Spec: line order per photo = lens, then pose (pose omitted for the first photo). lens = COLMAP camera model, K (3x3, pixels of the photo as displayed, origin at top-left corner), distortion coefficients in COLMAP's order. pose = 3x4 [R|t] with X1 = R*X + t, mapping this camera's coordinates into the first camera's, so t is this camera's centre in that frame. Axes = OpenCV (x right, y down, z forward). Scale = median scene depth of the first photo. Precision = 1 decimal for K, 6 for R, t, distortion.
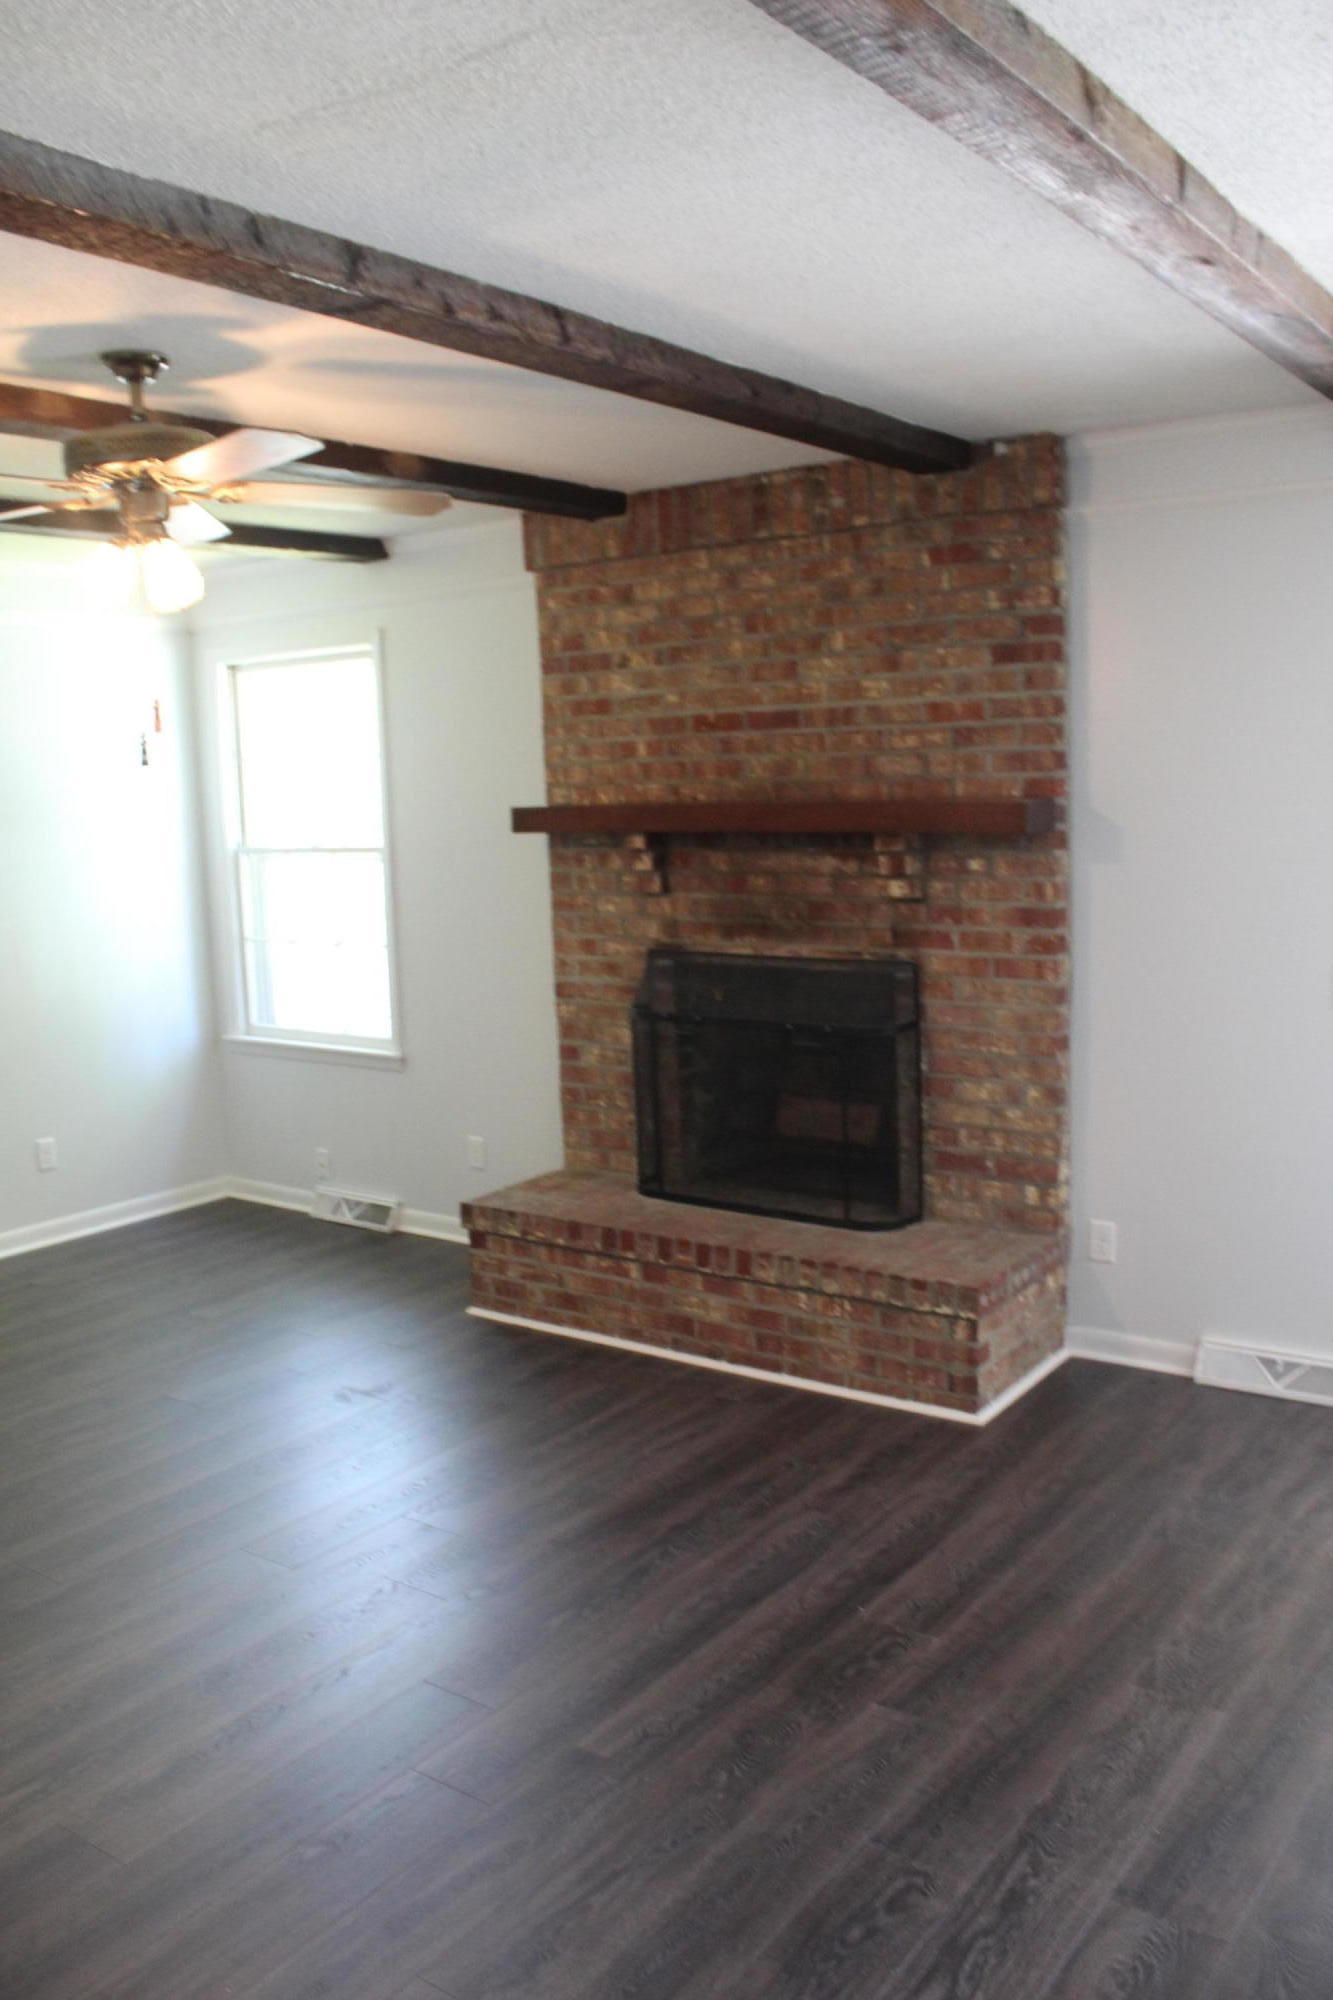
lens RADIAL K [[1669.2, 0, 667.9], [0, 1669.2, 1006.3], [0, 0, 1]] dist [-0.151097, 0.120316]
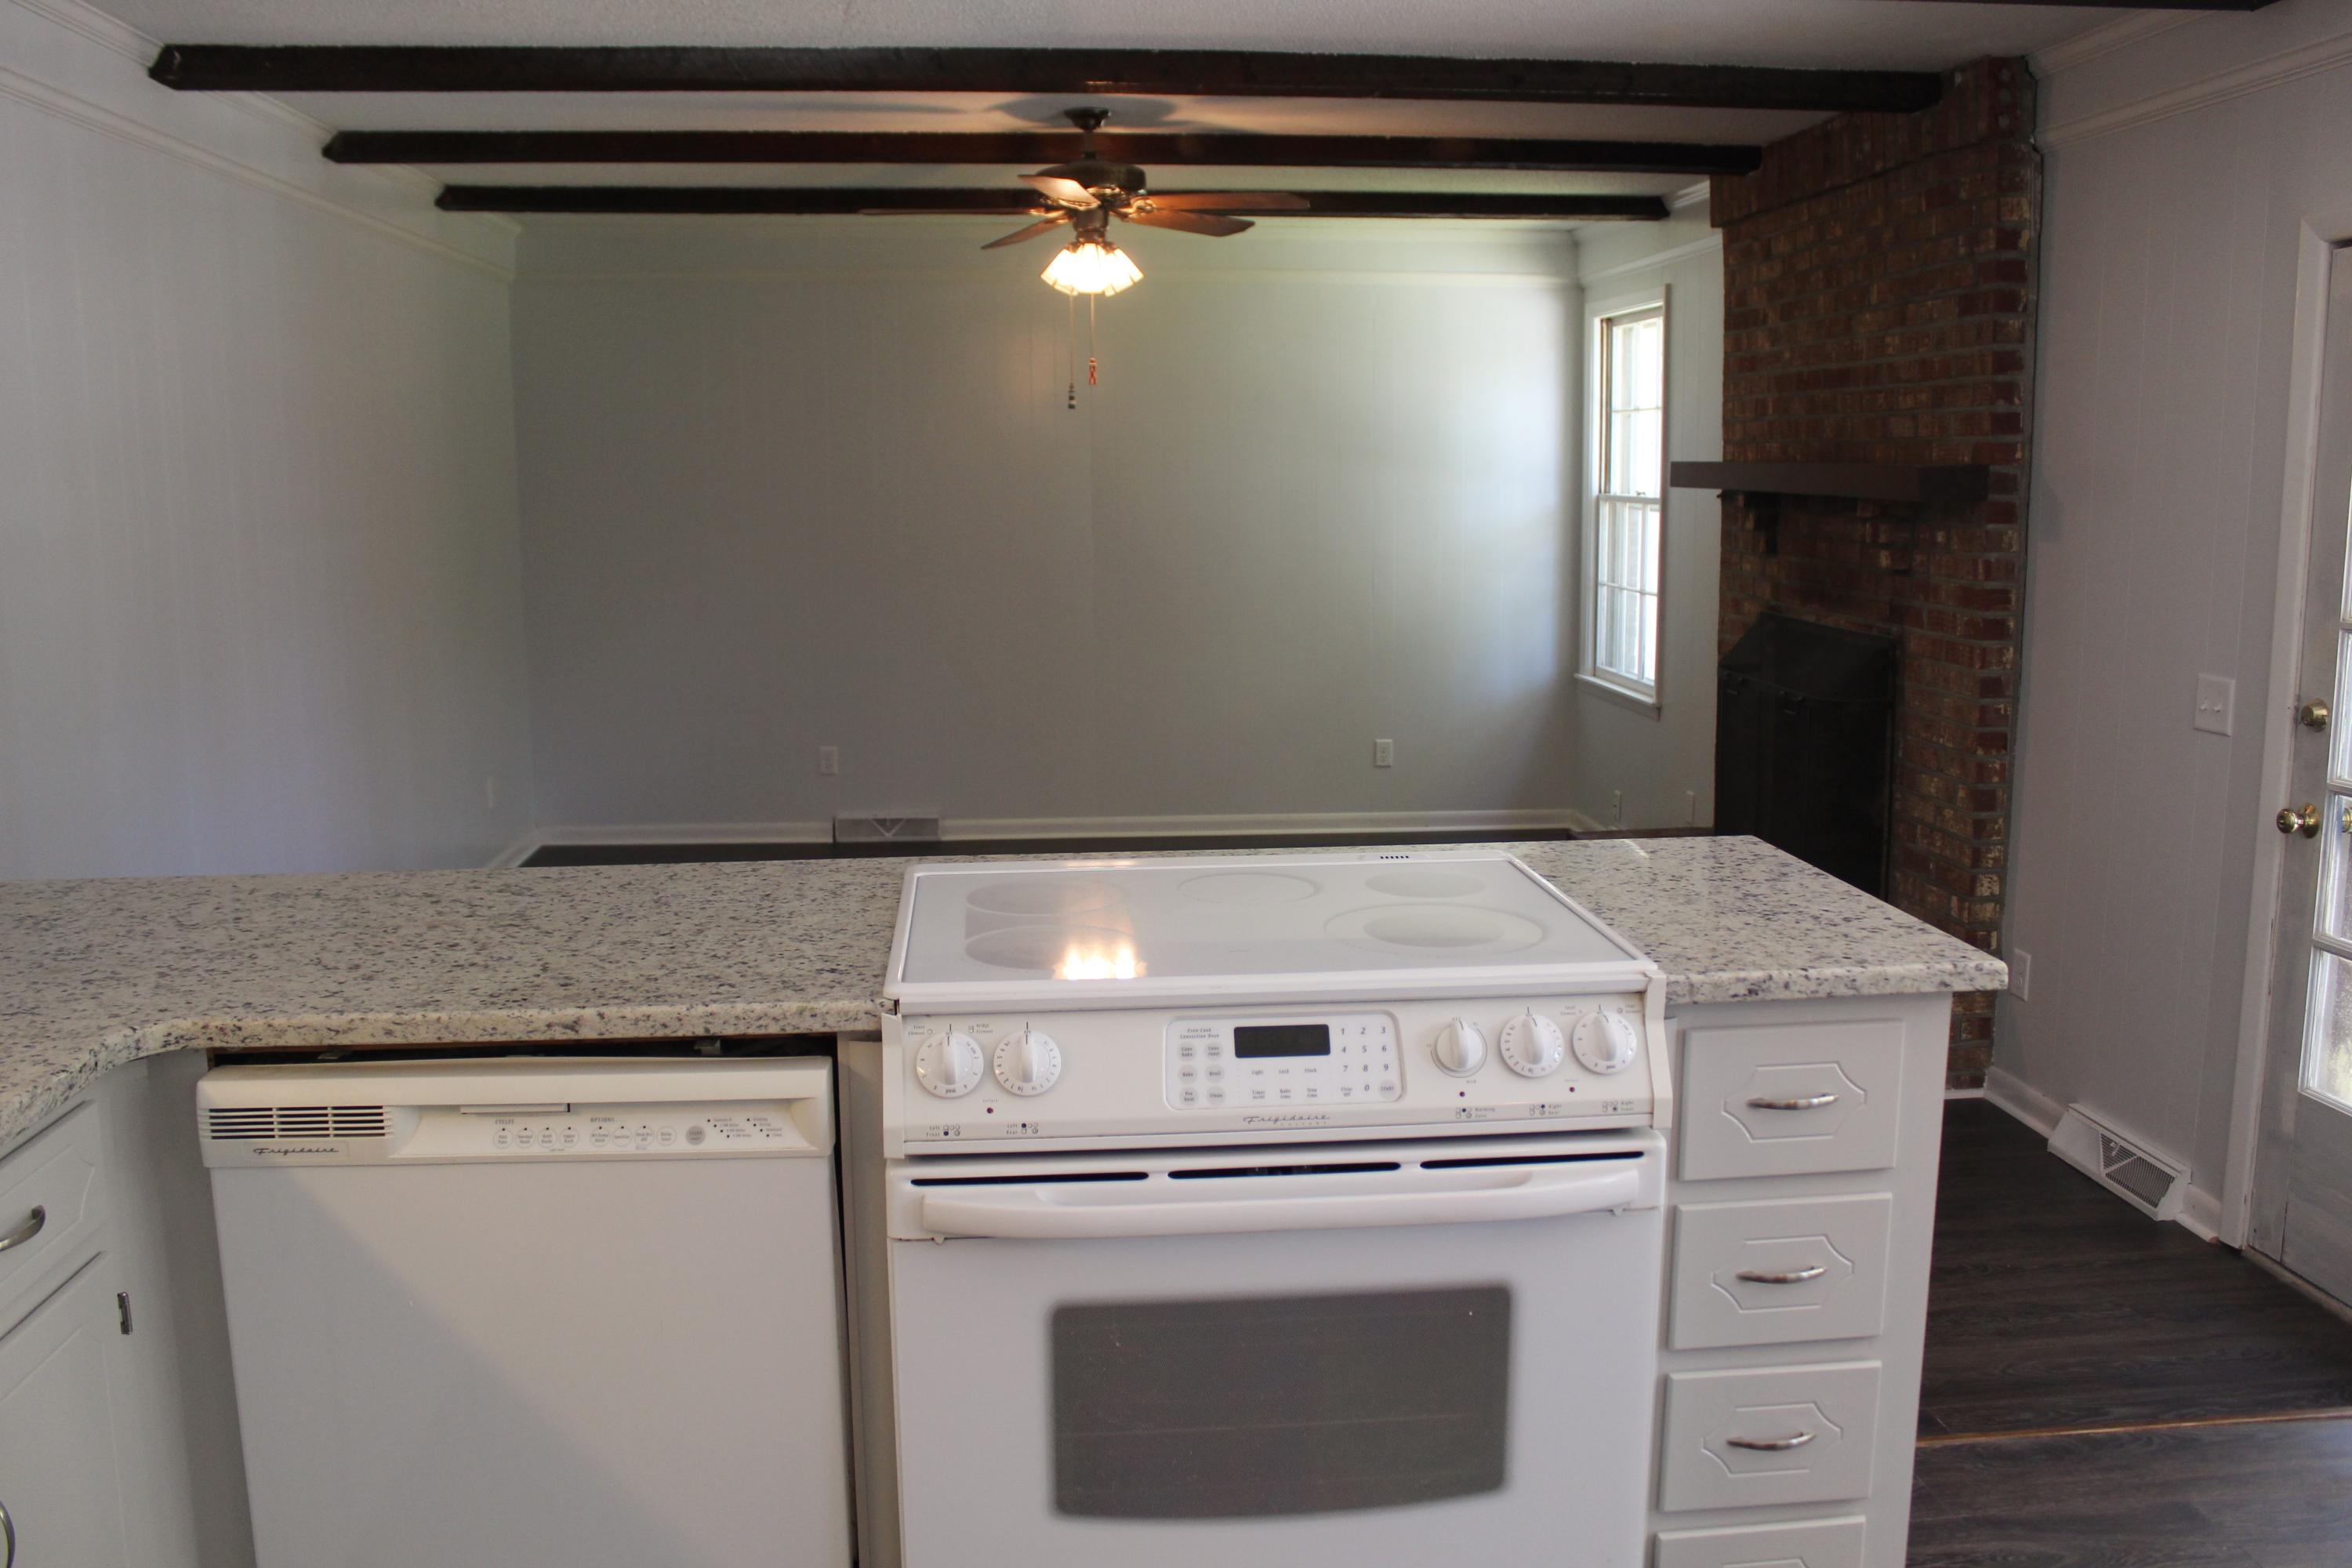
lens RADIAL K [[1962.9, 0, 1194.3], [0, 1962.9, 745.2], [0, 0, 1]] dist [-0.151097, 0.120316]
pose [[0.660507, 0.134909, -0.738600, 0.695959], [-0.118439, 0.990130, 0.074936, -0.002088], [0.741420, 0.037984, 0.669966, -0.010014]]
